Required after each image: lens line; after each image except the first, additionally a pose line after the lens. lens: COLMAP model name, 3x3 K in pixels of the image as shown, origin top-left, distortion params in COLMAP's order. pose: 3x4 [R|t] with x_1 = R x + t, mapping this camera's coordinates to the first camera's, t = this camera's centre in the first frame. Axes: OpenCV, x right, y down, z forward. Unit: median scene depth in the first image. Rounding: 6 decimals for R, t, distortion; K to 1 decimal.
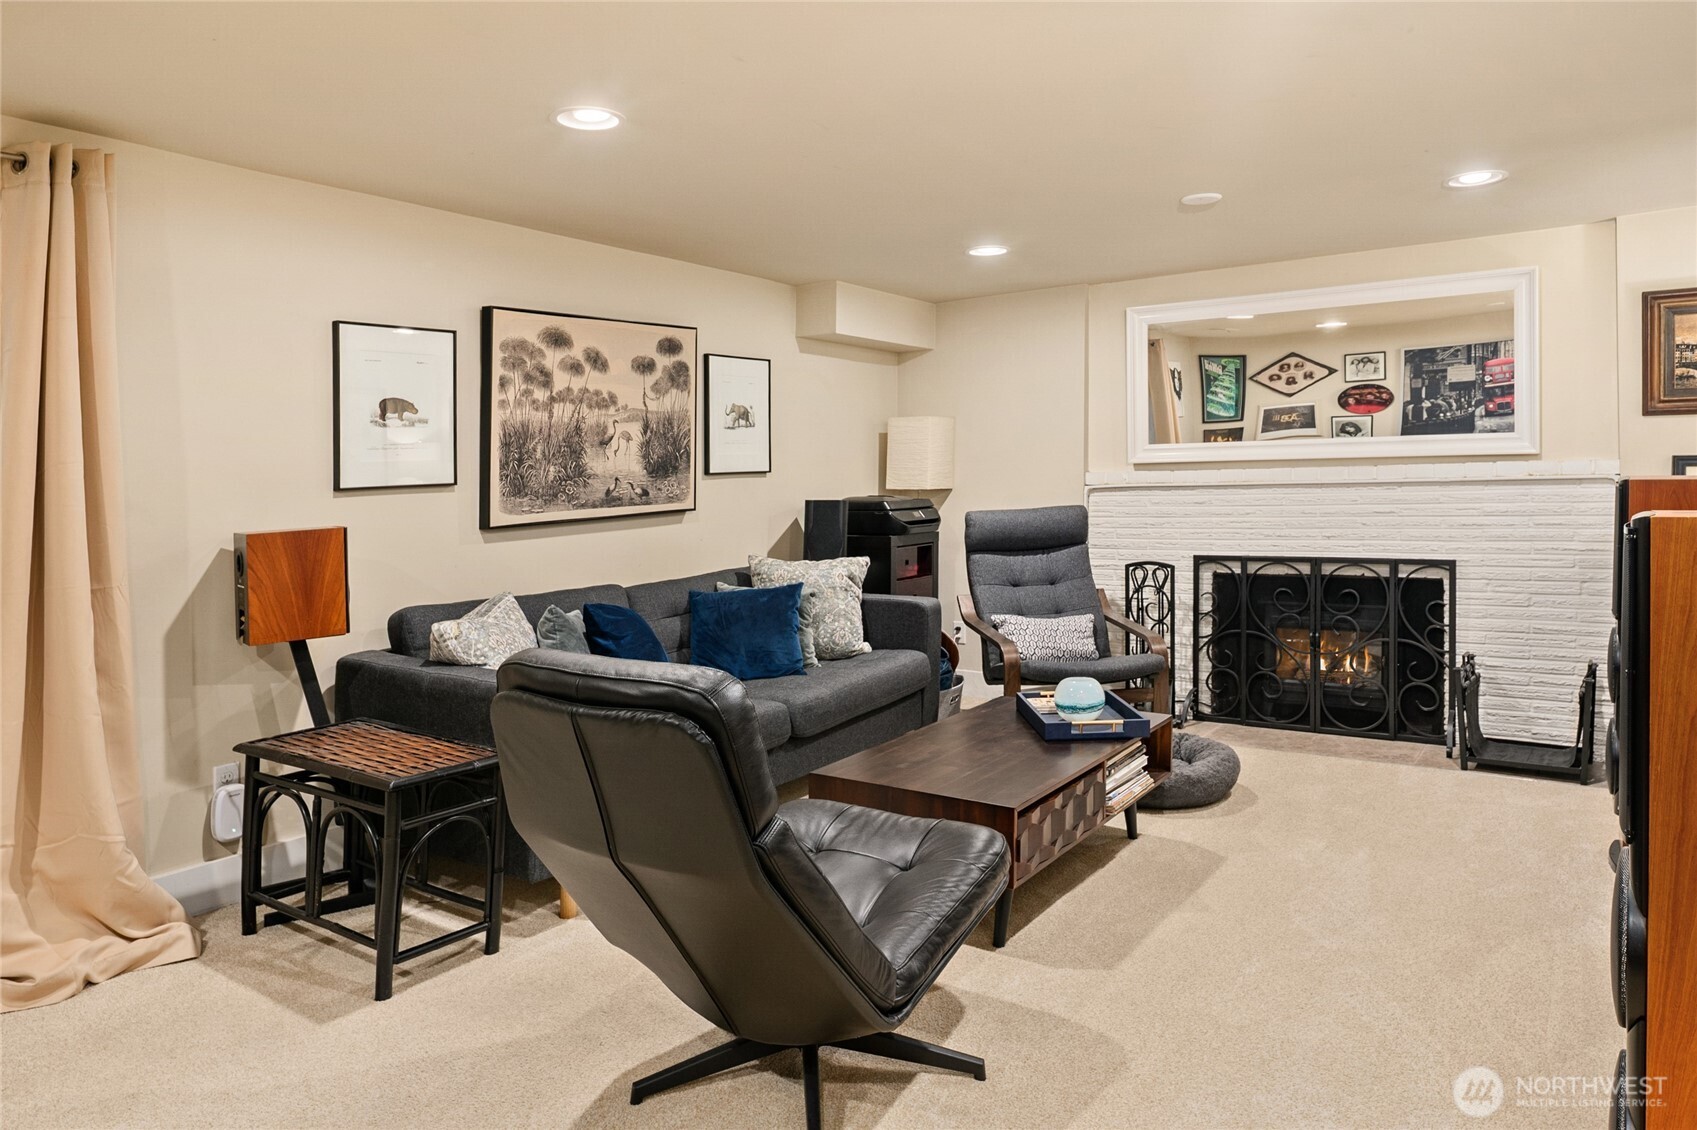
lens RADIAL K [[1114.3, 0, 848.5], [0, 1114.3, 565.0], [0, 0, 1]] dist [-0.009742, -0.003021]
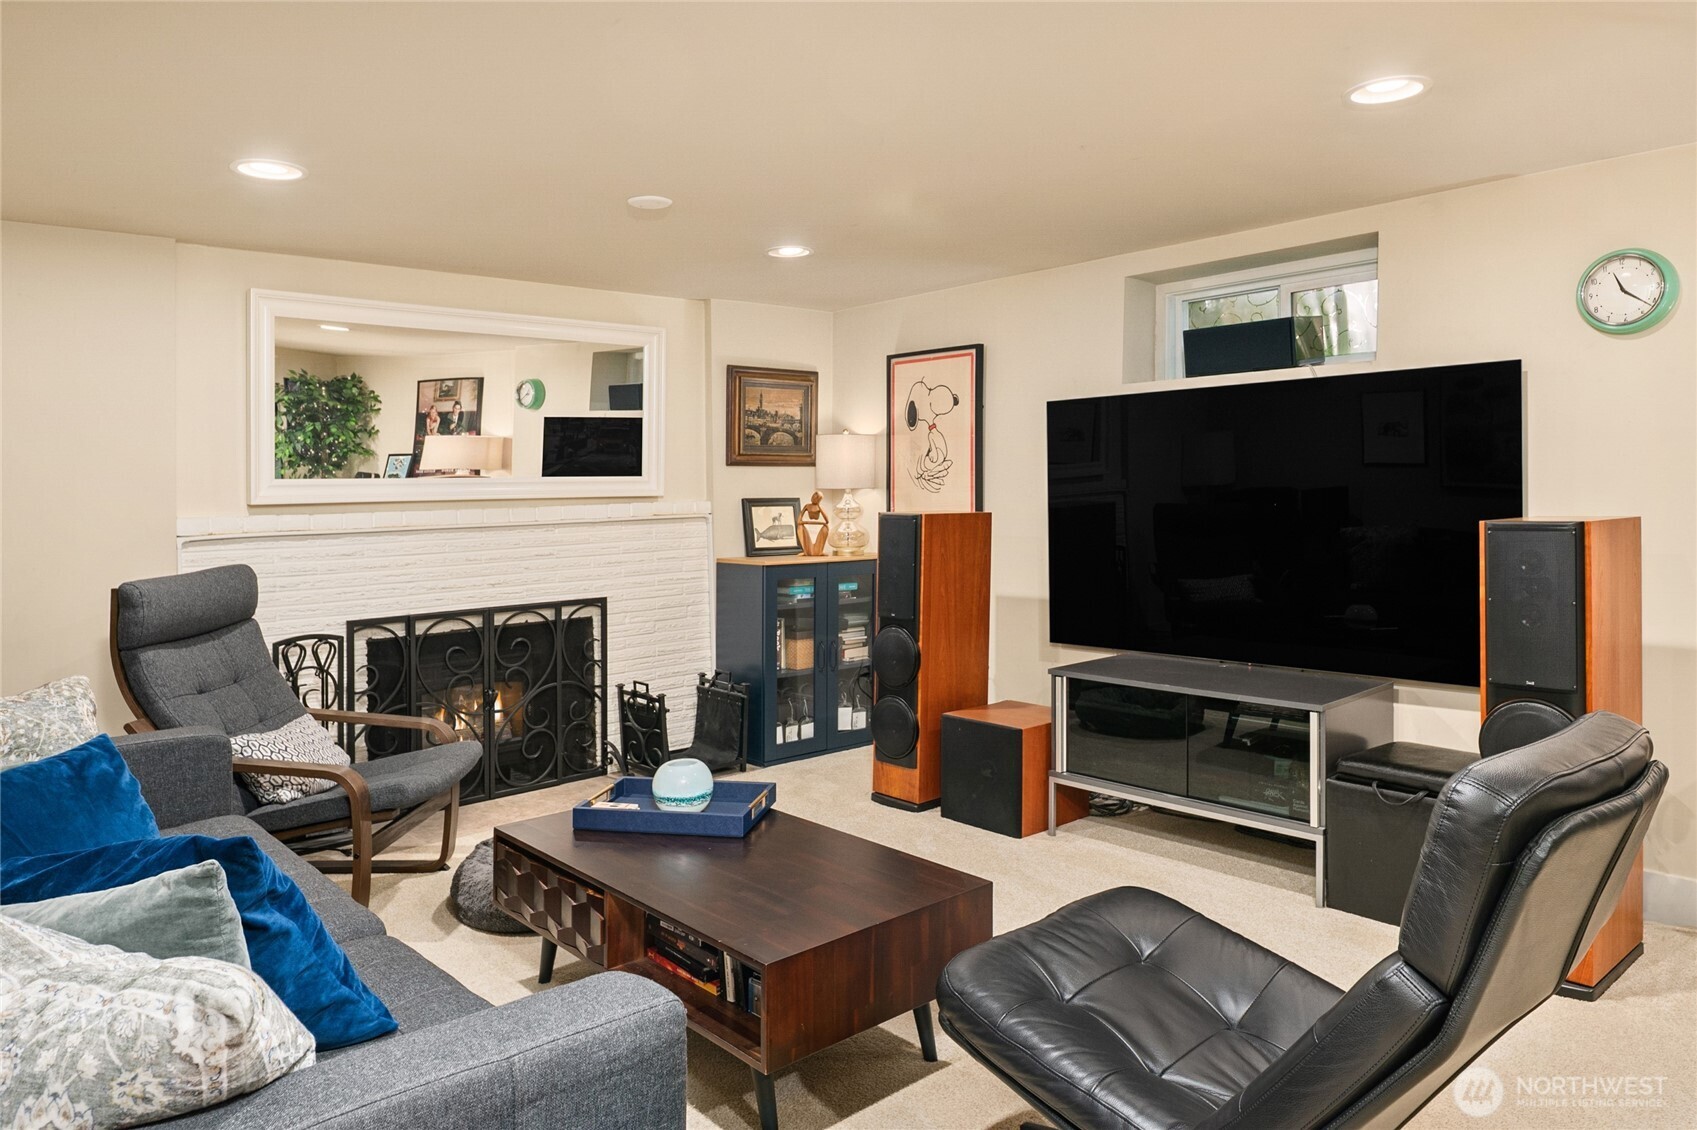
lens RADIAL K [[1114.3, 0, 848.5], [0, 1114.3, 565.0], [0, 0, 1]] dist [-0.009742, -0.003021]
pose [[0.239552, -0.047461, 0.969723, -0.389230], [0.092349, 0.995390, 0.025904, -0.038069], [-0.966482, 0.083347, 0.242830, 0.492221]]
